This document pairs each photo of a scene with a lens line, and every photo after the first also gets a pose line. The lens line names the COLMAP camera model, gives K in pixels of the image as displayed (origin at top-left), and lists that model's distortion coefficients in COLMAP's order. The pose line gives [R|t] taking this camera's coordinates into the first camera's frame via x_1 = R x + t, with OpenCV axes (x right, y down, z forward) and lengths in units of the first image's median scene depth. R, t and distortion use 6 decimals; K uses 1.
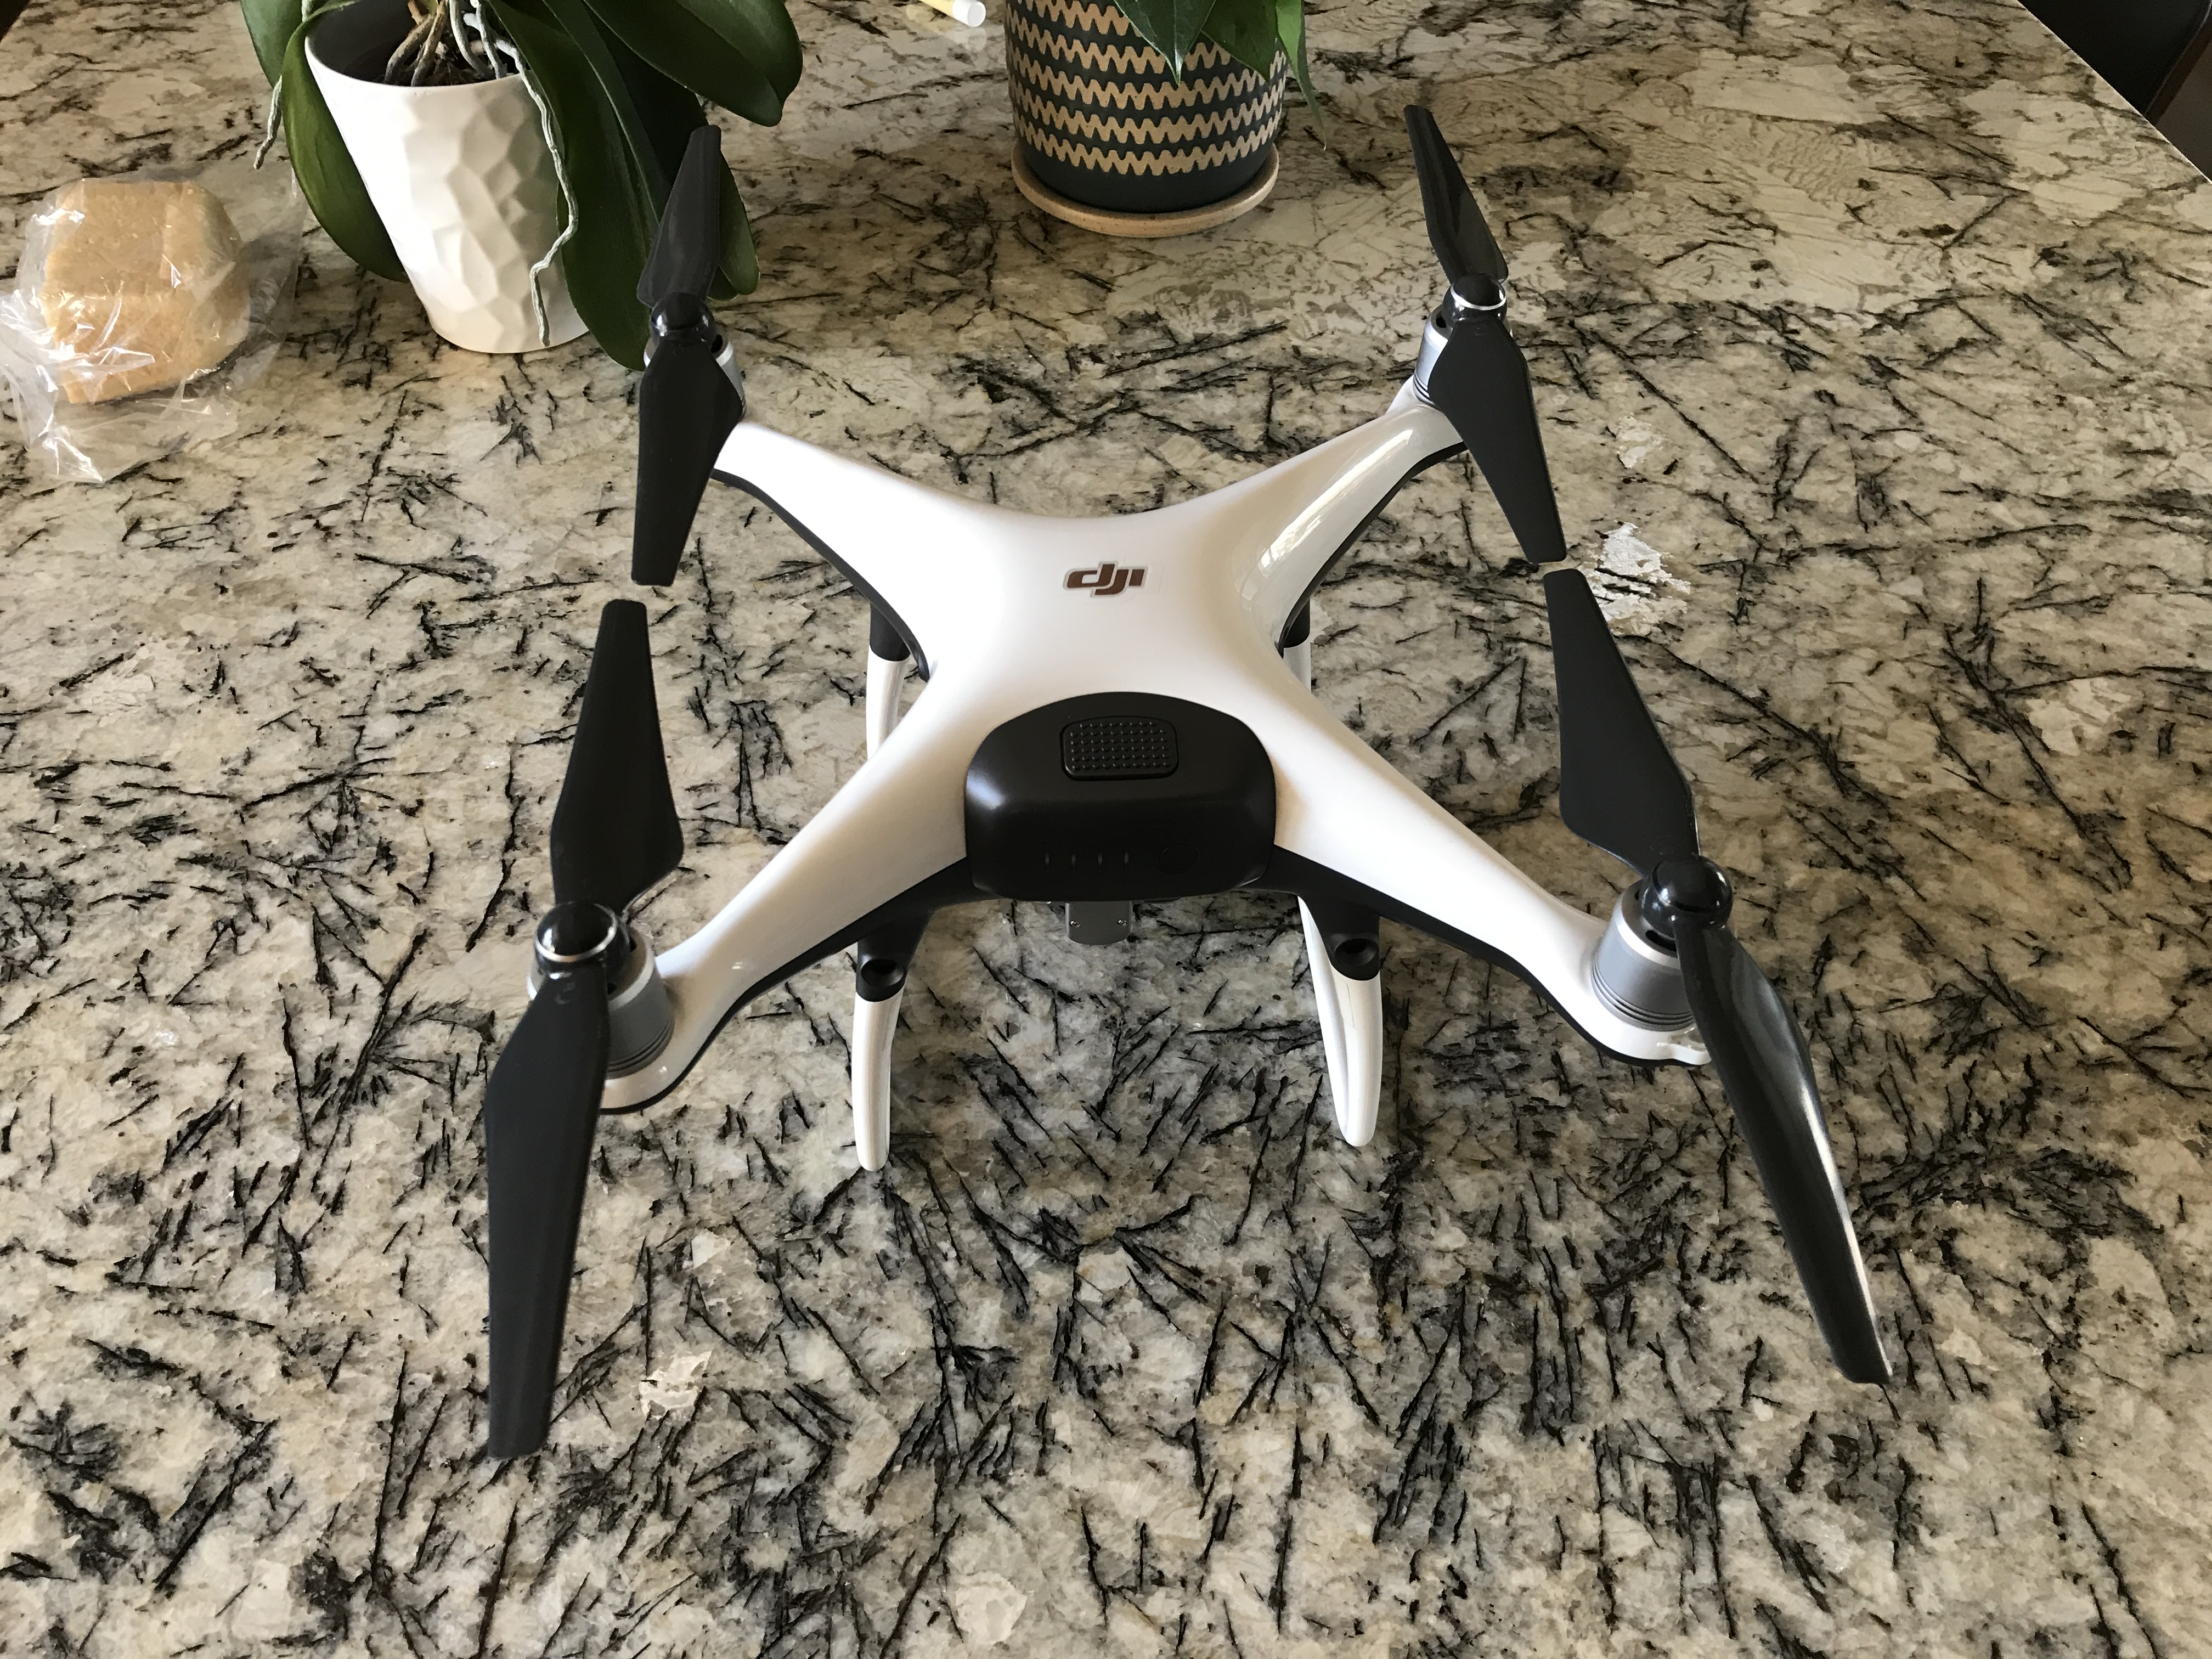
lens RADIAL K [[1852.6, 0, 1097.7], [0, 1852.6, 829.6], [0, 0, 1]] dist [-0.008896, 0.015837]
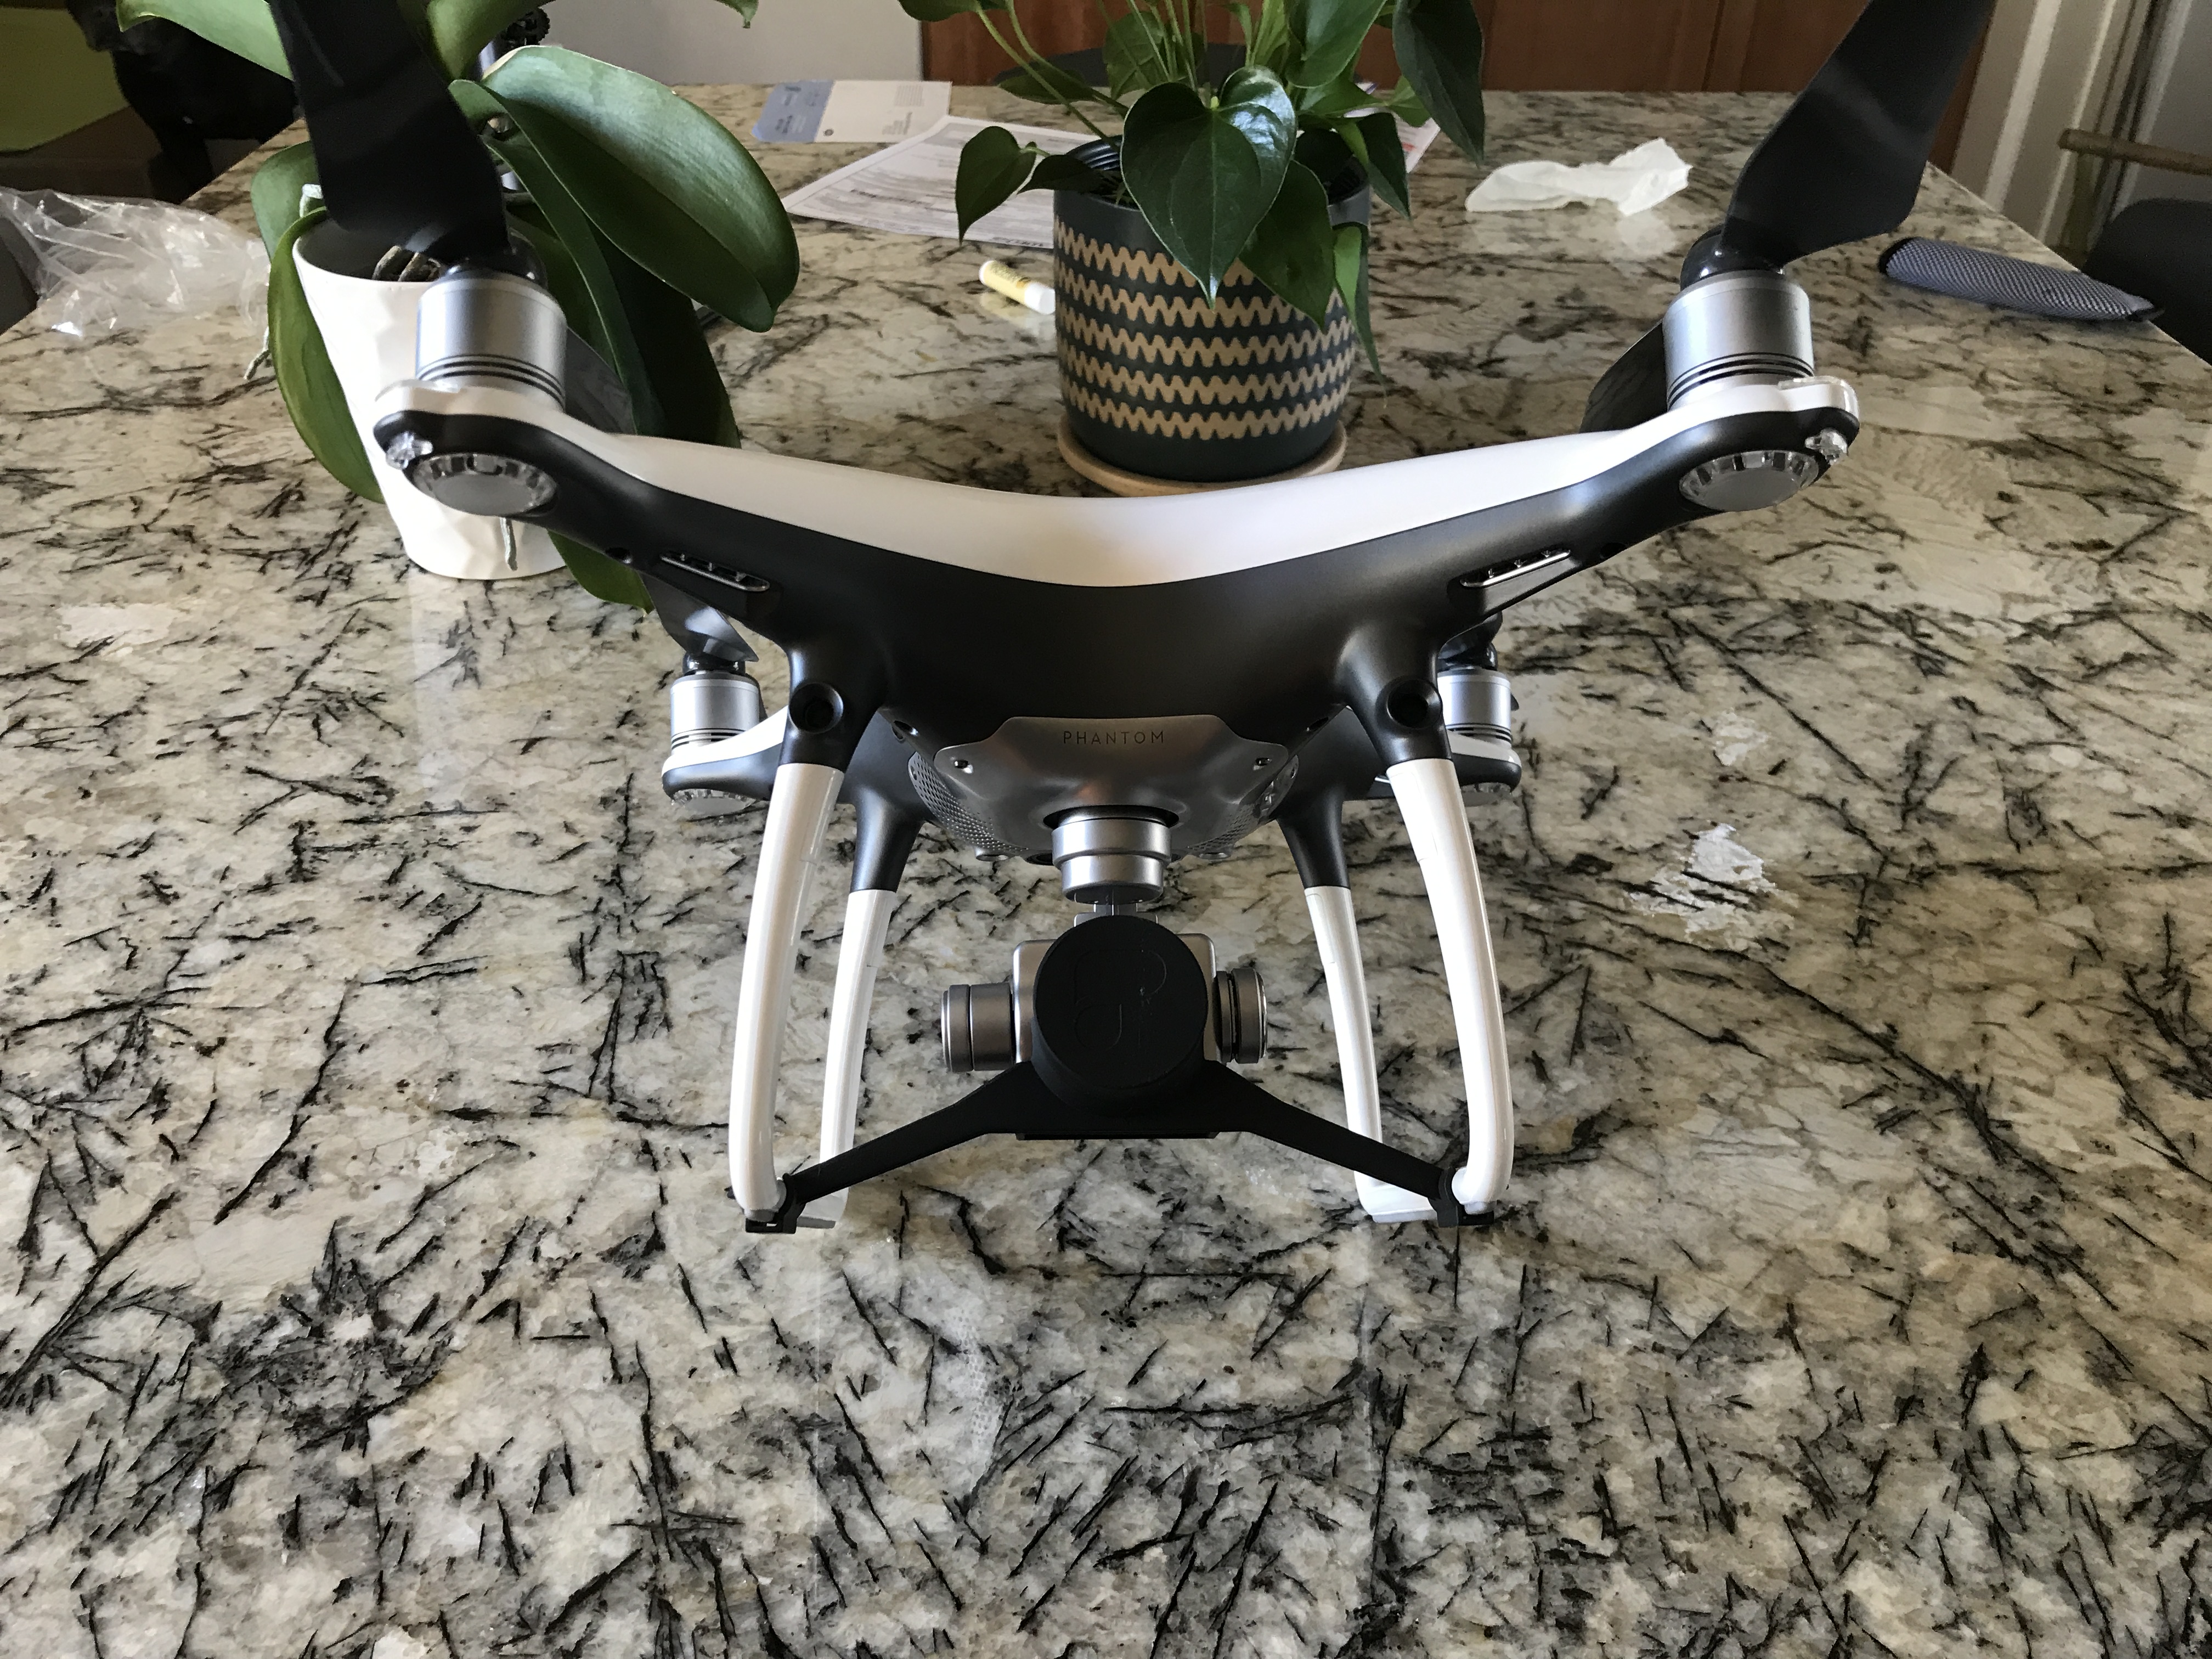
lens RADIAL K [[1852.6, 0, 1096.1], [0, 1852.6, 816.7], [0, 0, 1]] dist [-0.008896, 0.015837]
pose [[0.995355, 0.061425, -0.074126, 0.081393], [-0.075482, 0.975865, -0.204913, 0.028621], [0.059750, 0.209556, 0.975969, 0.205362]]
